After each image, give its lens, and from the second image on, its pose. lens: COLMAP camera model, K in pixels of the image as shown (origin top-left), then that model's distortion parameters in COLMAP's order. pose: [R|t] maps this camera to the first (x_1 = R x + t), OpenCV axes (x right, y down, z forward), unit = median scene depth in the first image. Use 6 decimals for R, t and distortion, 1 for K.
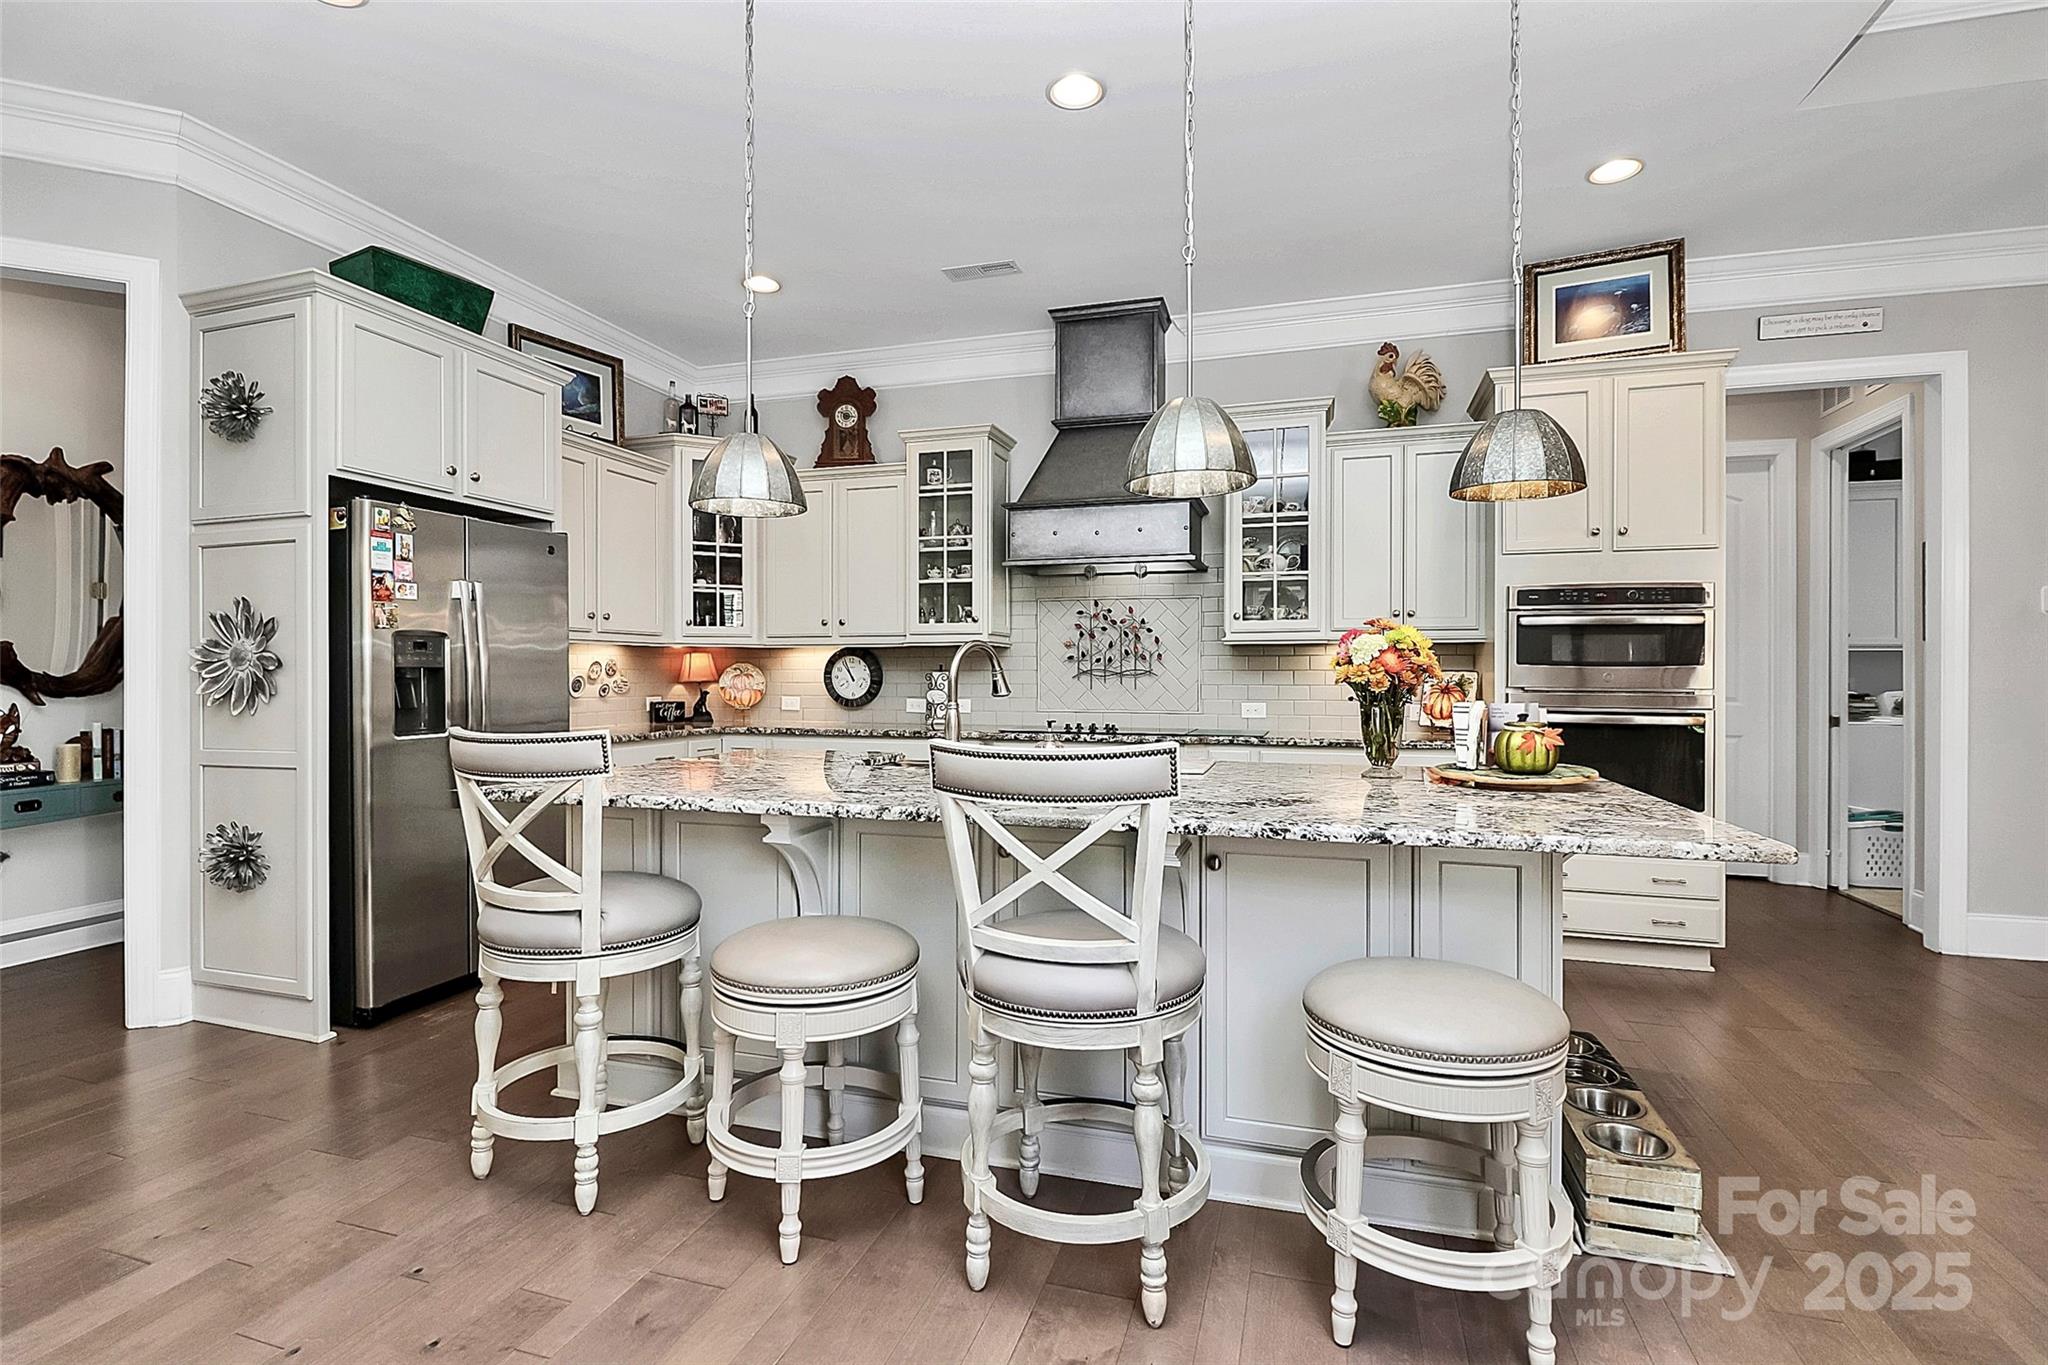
lens RADIAL K [[963.2, 0, 1015.6], [0, 963.2, 679.8], [0, 0, 1]] dist [-0.003426, -0.009749]
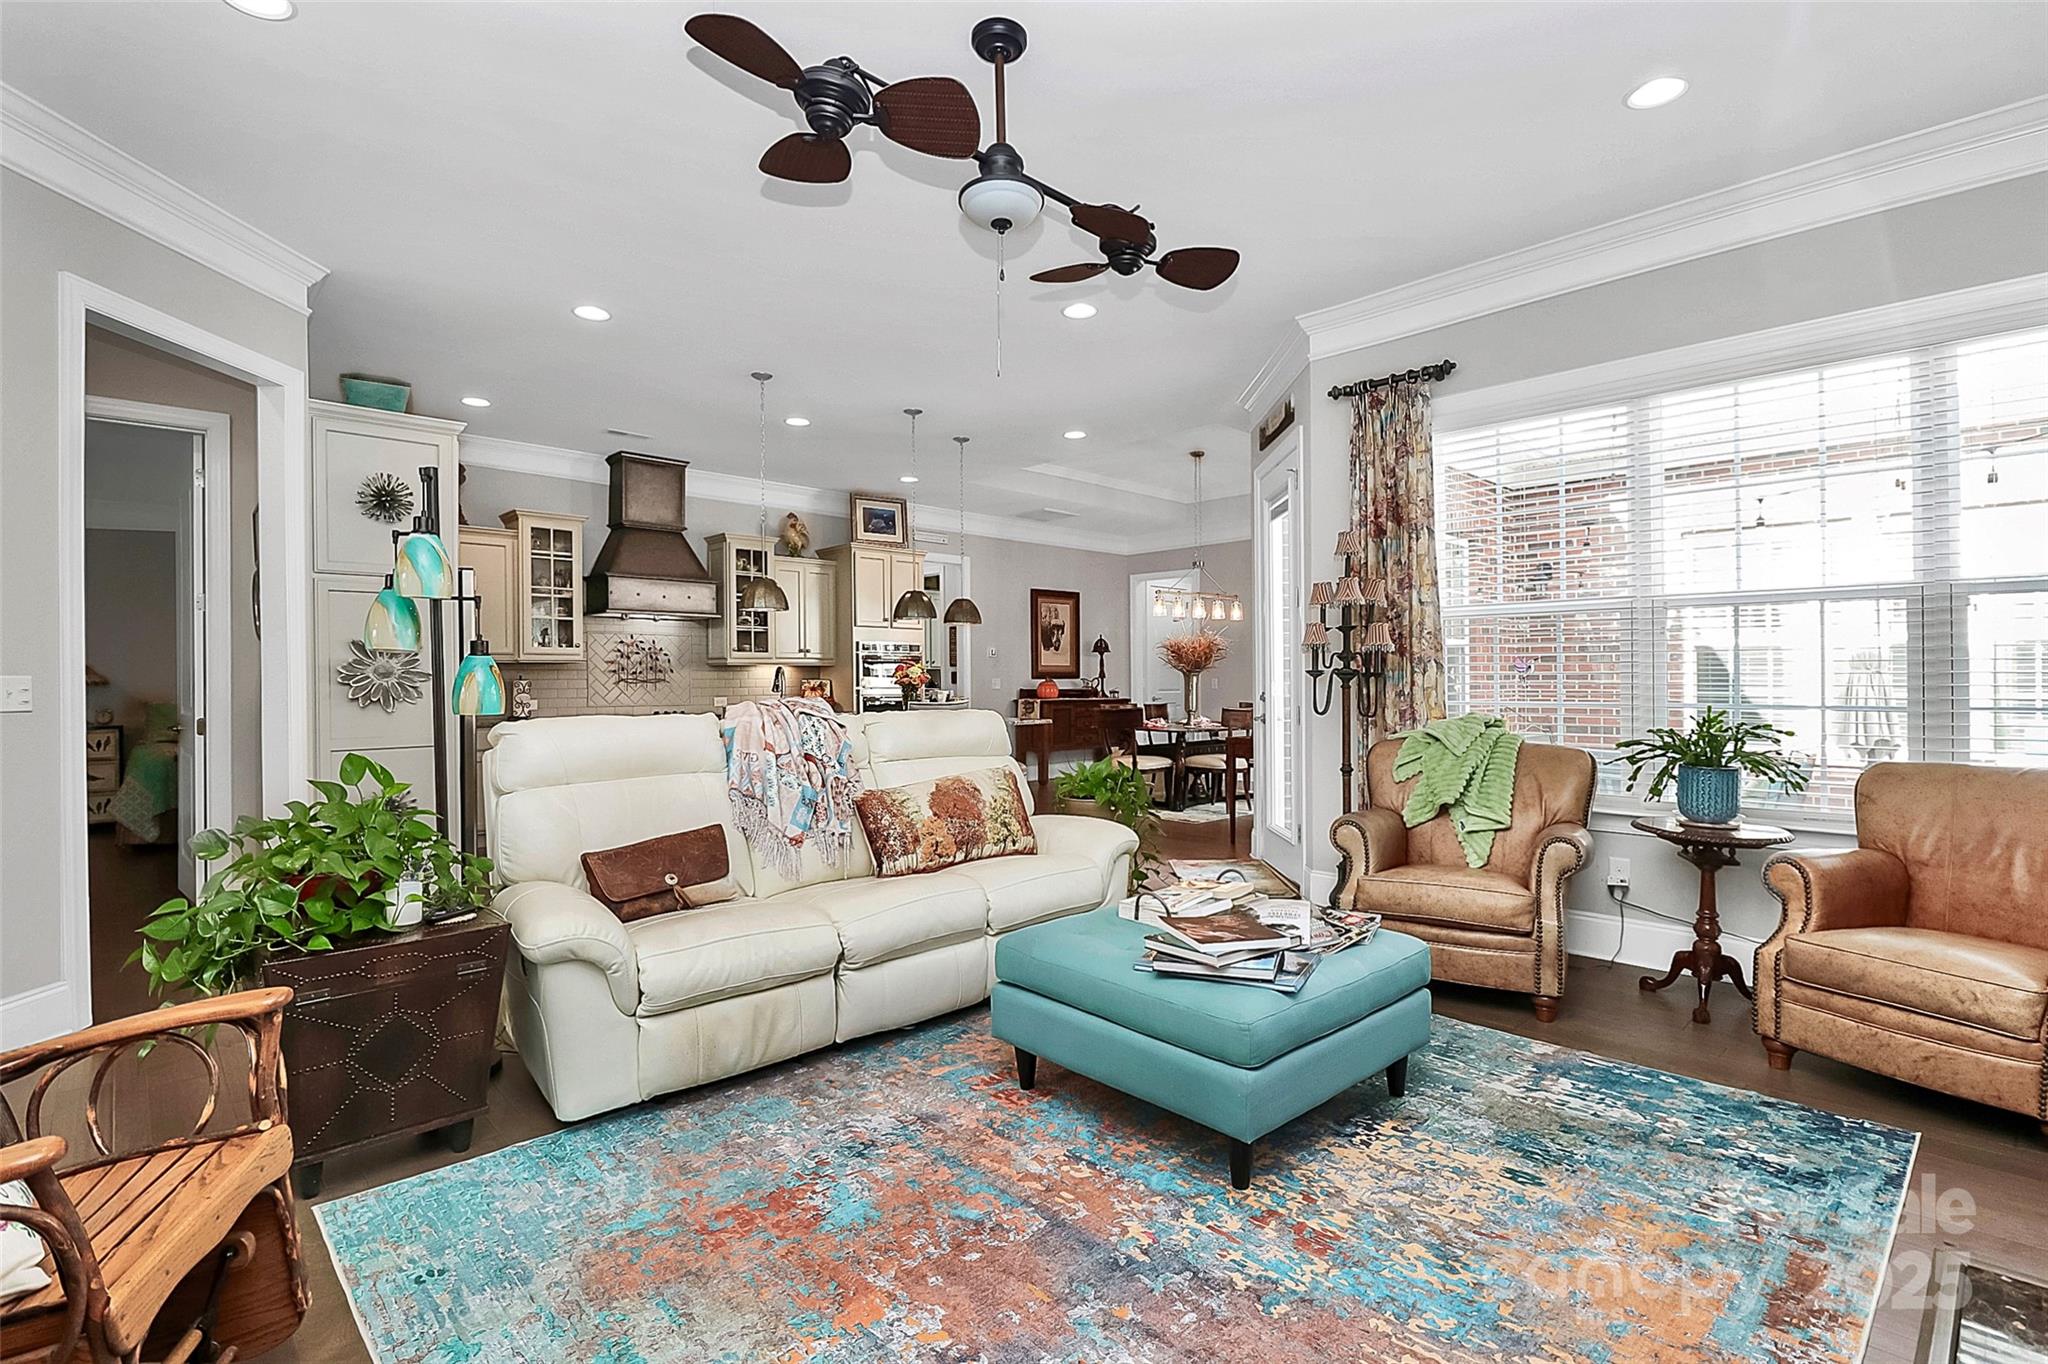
lens RADIAL K [[963.2, 0, 1041.6], [0, 963.2, 683.6], [0, 0, 1]] dist [-0.003426, -0.009749]
pose [[0.465758, -0.006982, 0.884885, -1.001296], [0.008248, 0.999960, 0.003548, -0.002478], [-0.884874, 0.005646, 0.465797, -0.329499]]
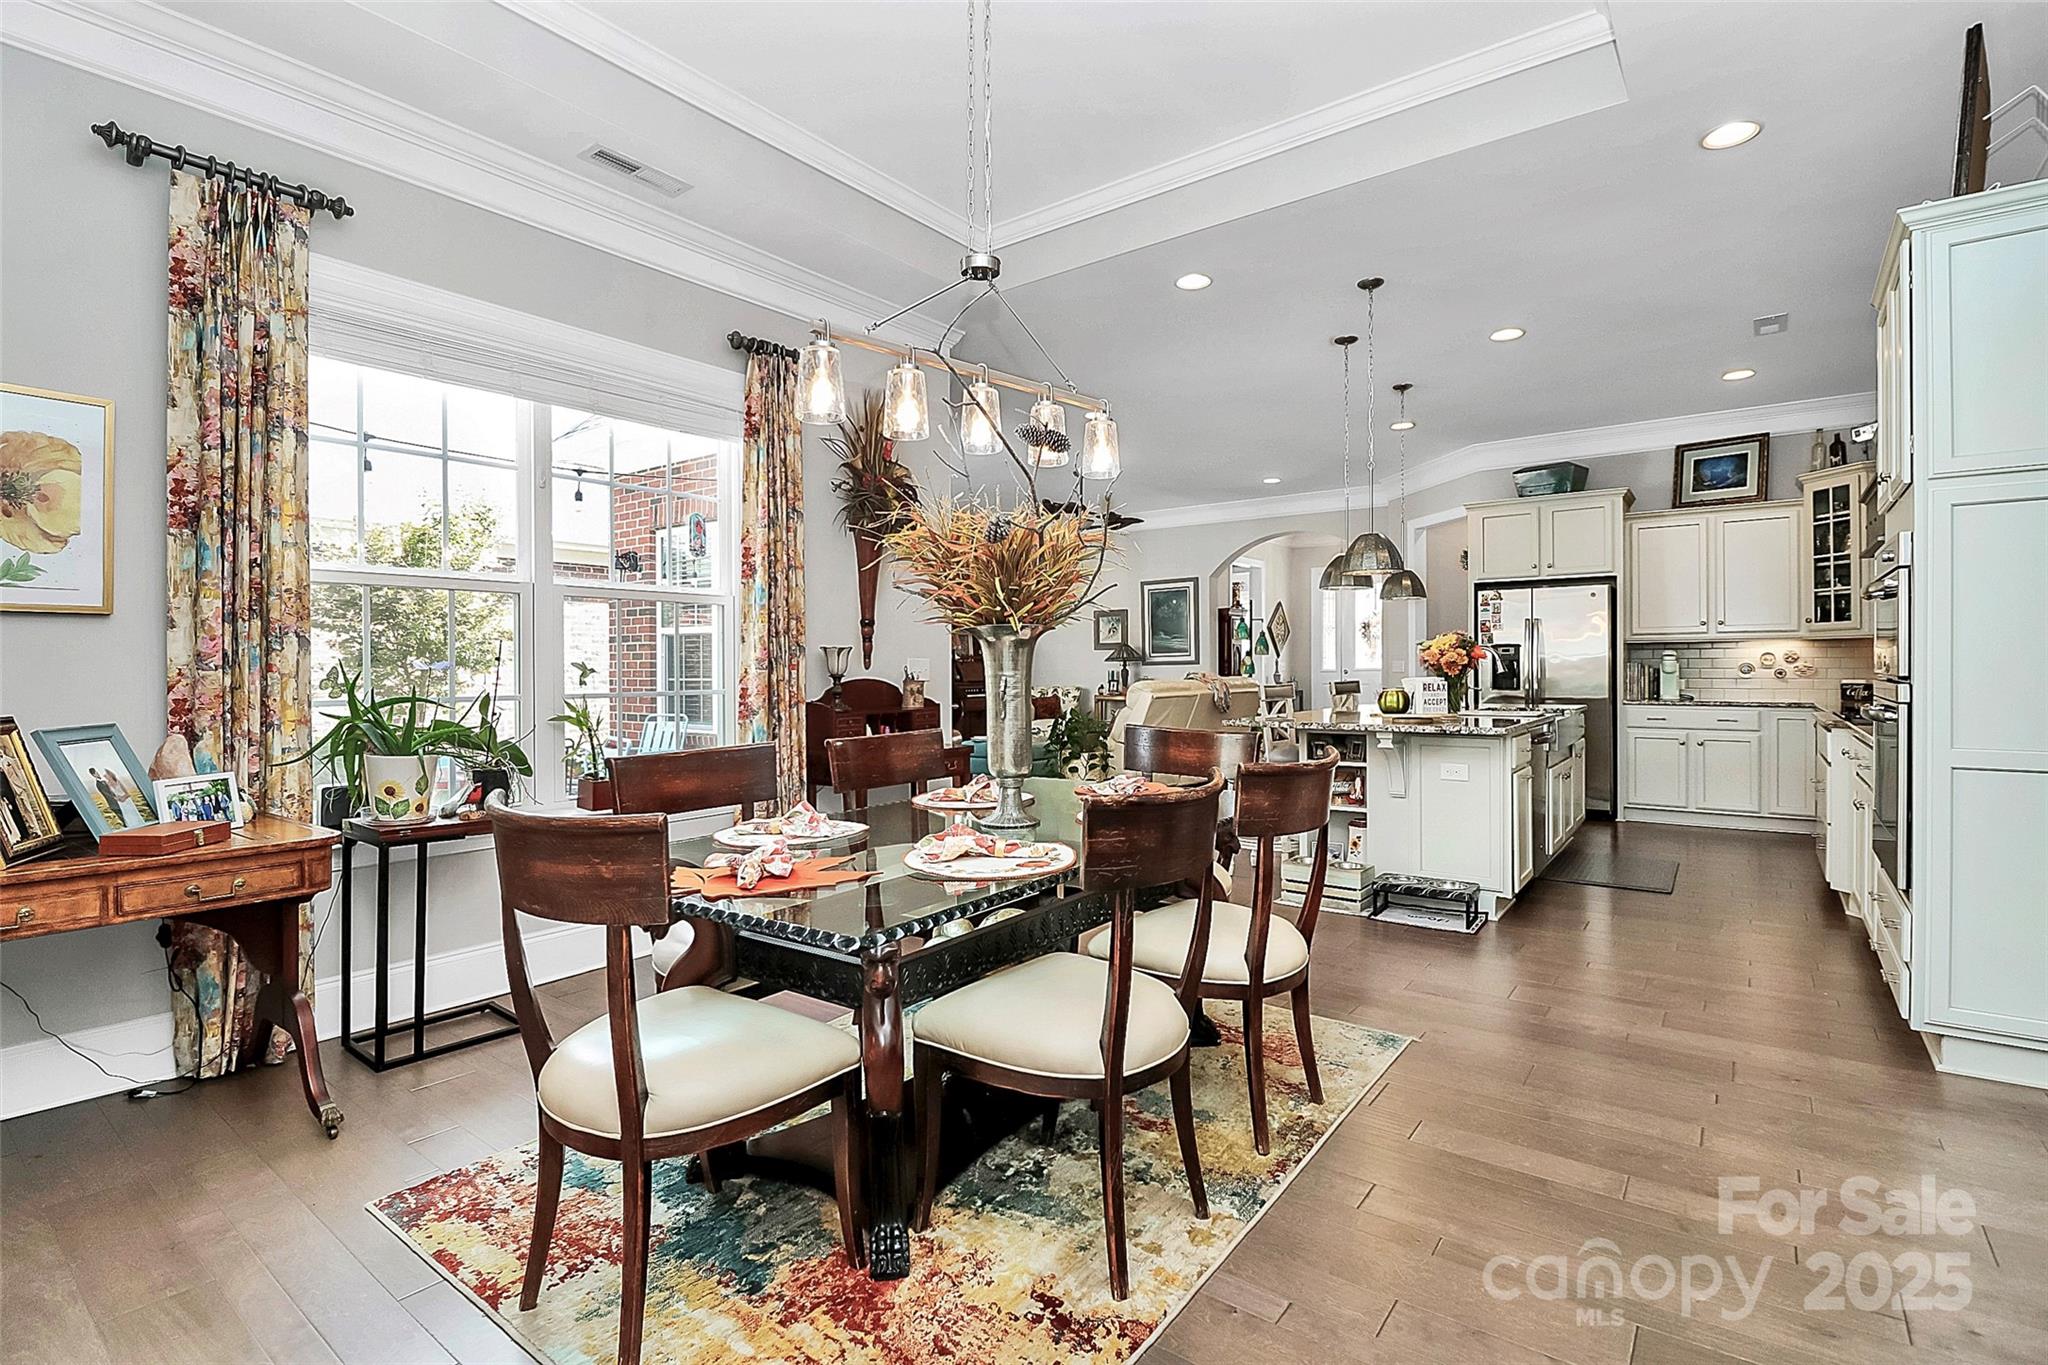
lens RADIAL K [[963.2, 0, 1019.6], [0, 963.2, 667.1], [0, 0, 1]] dist [-0.003426, -0.009749]
pose [[-0.339781, 0.000030, -0.940504, 1.223875], [0.000589, 1.000000, -0.000181, 0.002149], [0.940504, -0.000616, -0.339781, 0.452331]]
